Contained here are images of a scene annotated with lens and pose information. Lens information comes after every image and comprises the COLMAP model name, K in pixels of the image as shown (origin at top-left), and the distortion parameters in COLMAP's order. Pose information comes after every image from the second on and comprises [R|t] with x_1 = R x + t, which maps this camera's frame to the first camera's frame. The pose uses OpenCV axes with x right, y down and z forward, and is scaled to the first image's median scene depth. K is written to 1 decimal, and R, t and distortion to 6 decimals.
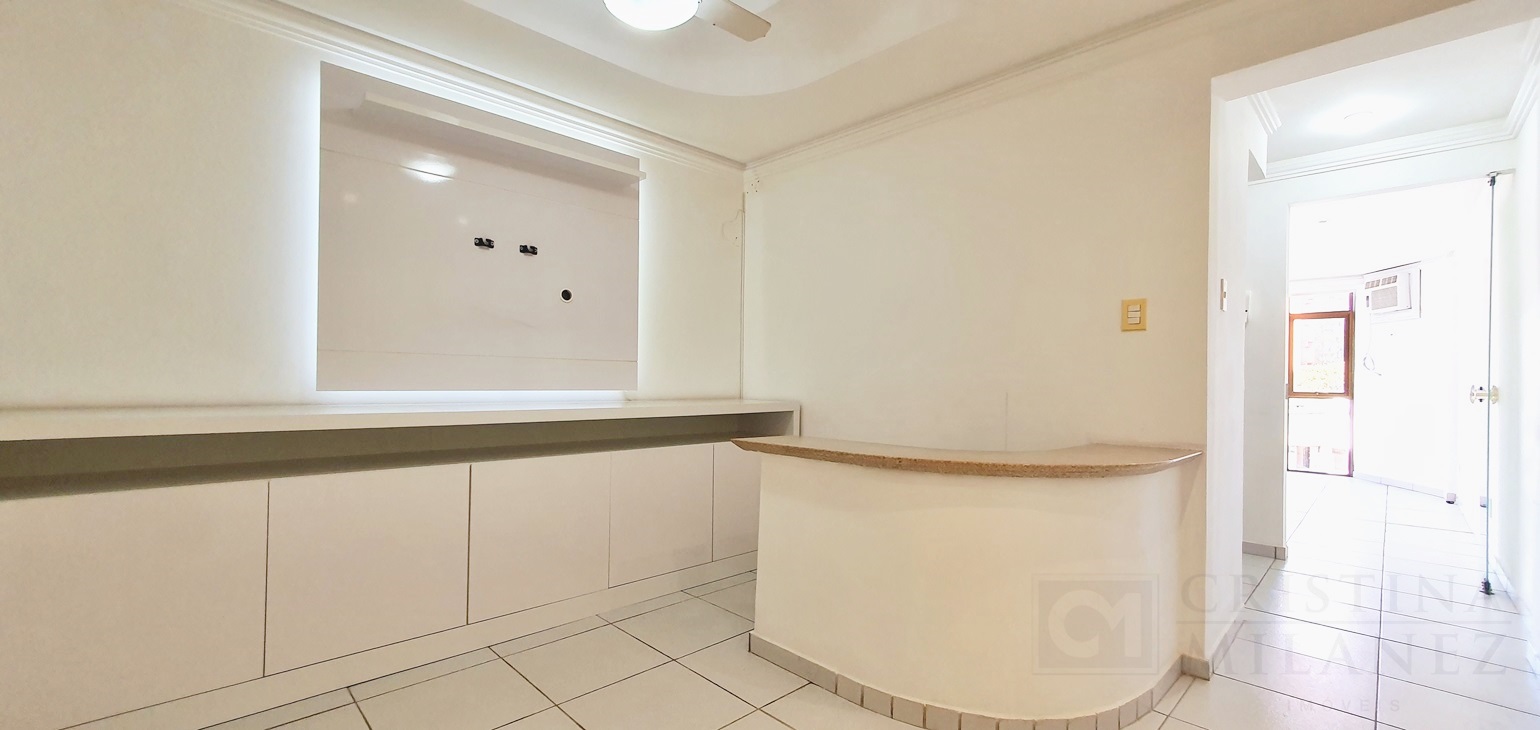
lens RADIAL K [[610.4, 0, 781.8], [0, 610.4, 375.0], [0, 0, 1]] dist [-0.001402, 0.001856]
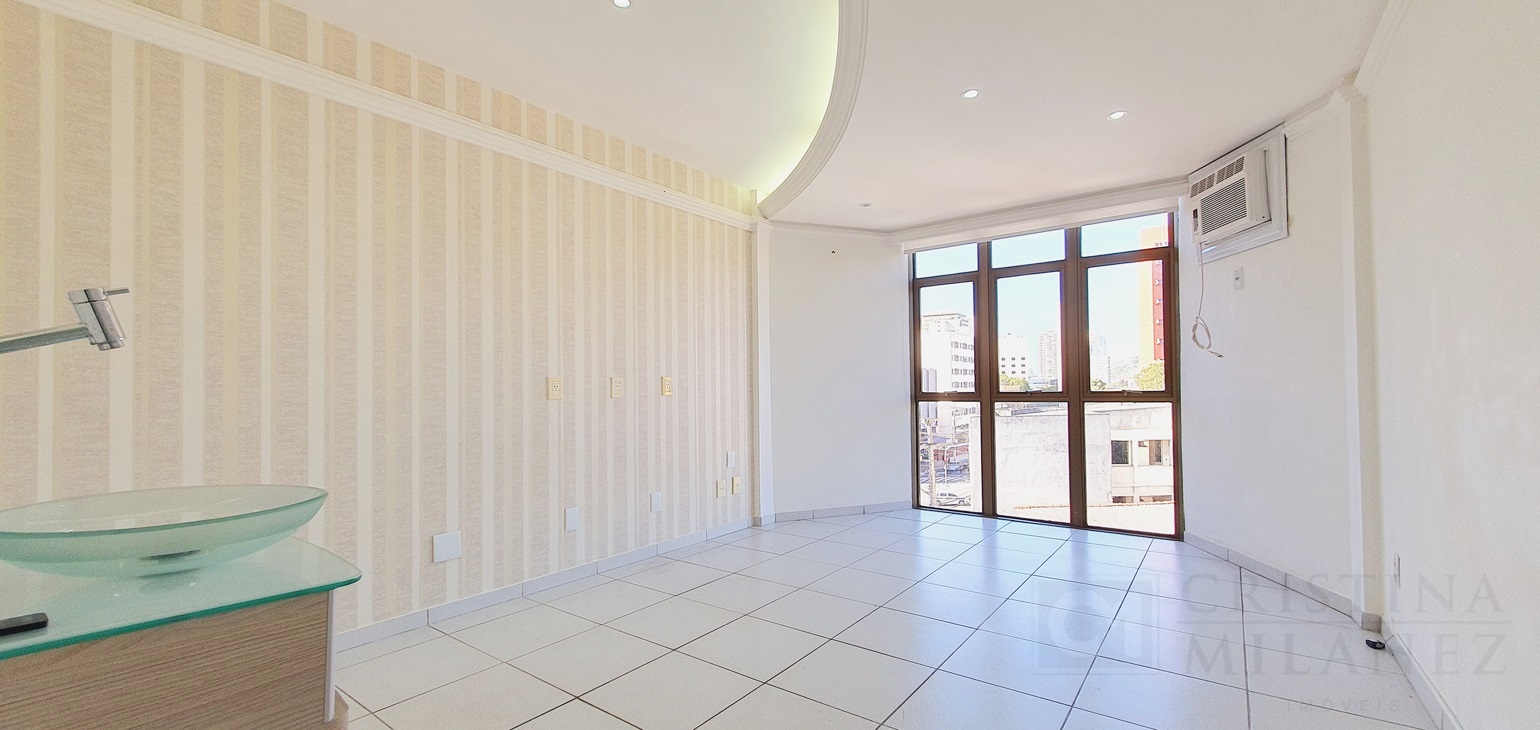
lens RADIAL K [[610.4, 0, 765.2], [0, 610.4, 368.4], [0, 0, 1]] dist [-0.001402, 0.001856]
pose [[0.992617, -0.022400, 0.119206, 0.522406], [0.025206, 0.999438, -0.022081, 0.010111], [-0.118645, 0.024922, 0.992624, 0.521548]]
